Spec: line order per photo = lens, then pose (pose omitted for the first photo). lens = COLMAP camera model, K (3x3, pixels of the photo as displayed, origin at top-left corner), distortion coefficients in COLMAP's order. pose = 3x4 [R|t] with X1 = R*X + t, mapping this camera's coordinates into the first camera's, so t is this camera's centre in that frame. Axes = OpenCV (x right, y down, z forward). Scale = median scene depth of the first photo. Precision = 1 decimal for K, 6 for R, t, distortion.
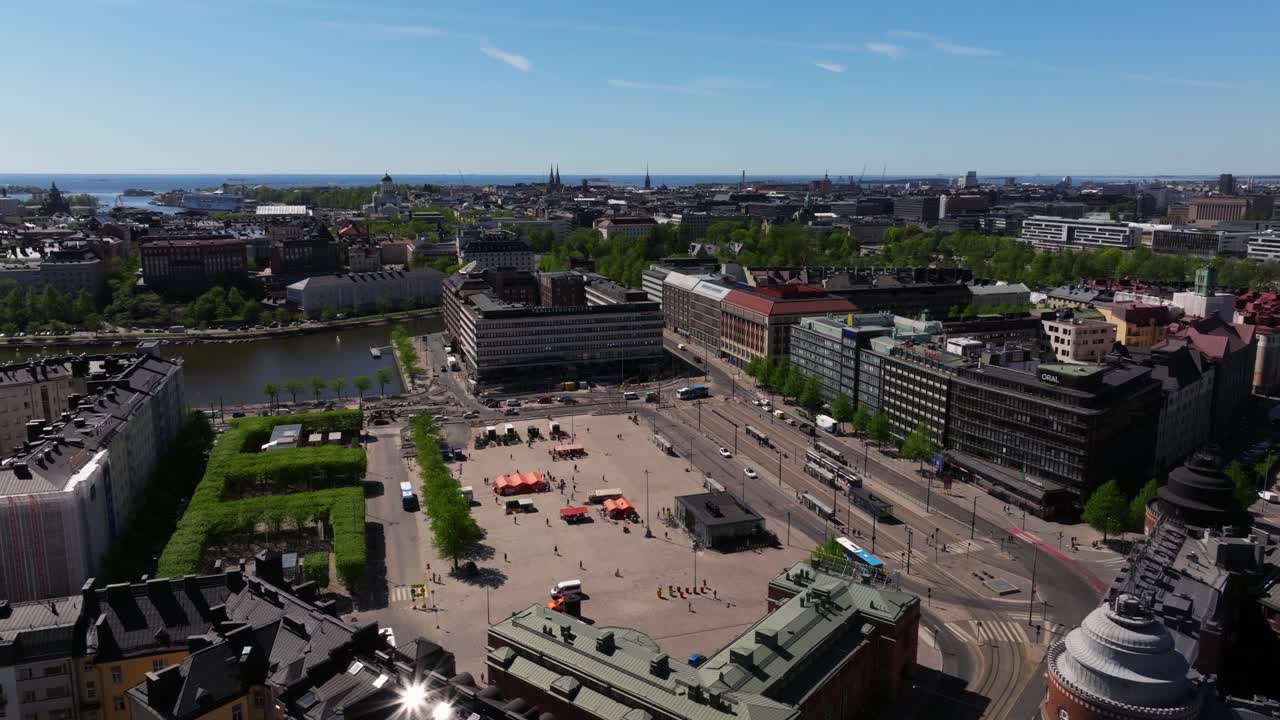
lens RADIAL K [[957.6, 0, 635.1], [0, 957.6, 359.4], [0, 0, 1]] dist [0.032974, -0.021584]
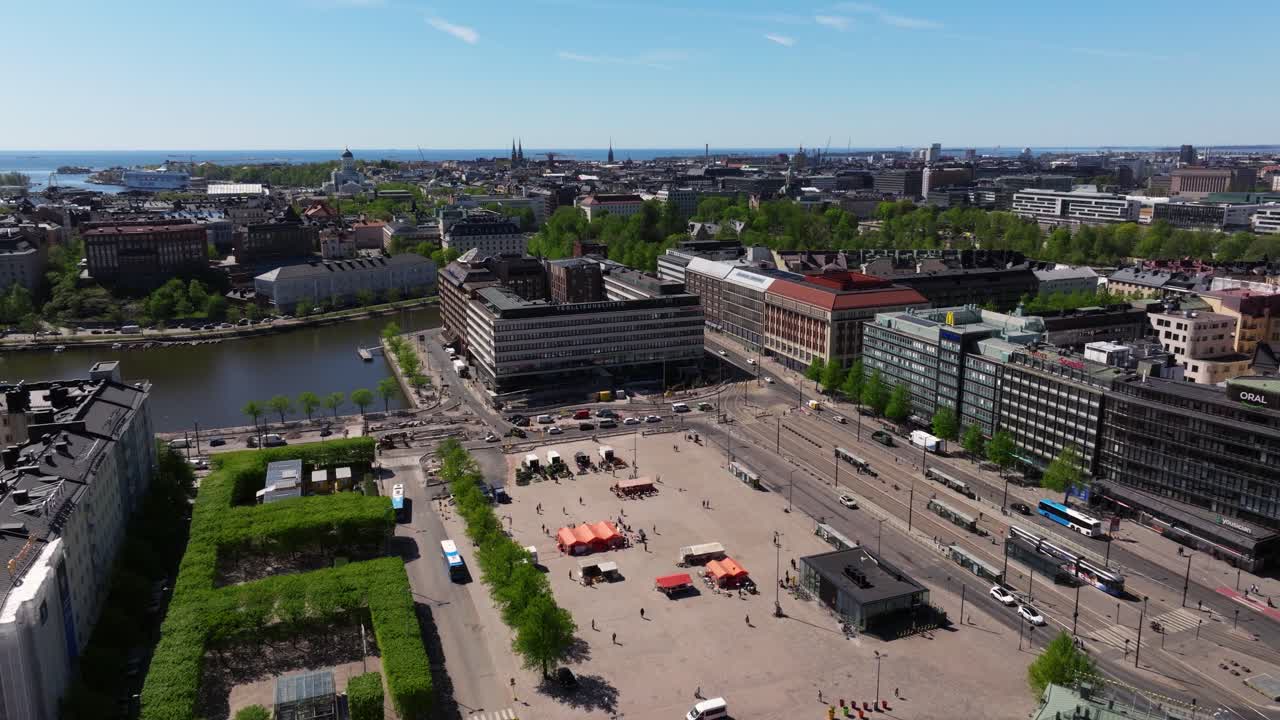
lens RADIAL K [[957.6, 0, 642.7], [0, 957.6, 359.1], [0, 0, 1]] dist [0.032974, -0.021584]
pose [[0.998431, -0.017159, 0.053298, -0.084070], [0.015784, 0.999534, 0.026122, -0.028488], [-0.053721, -0.025239, 0.998237, 0.145823]]
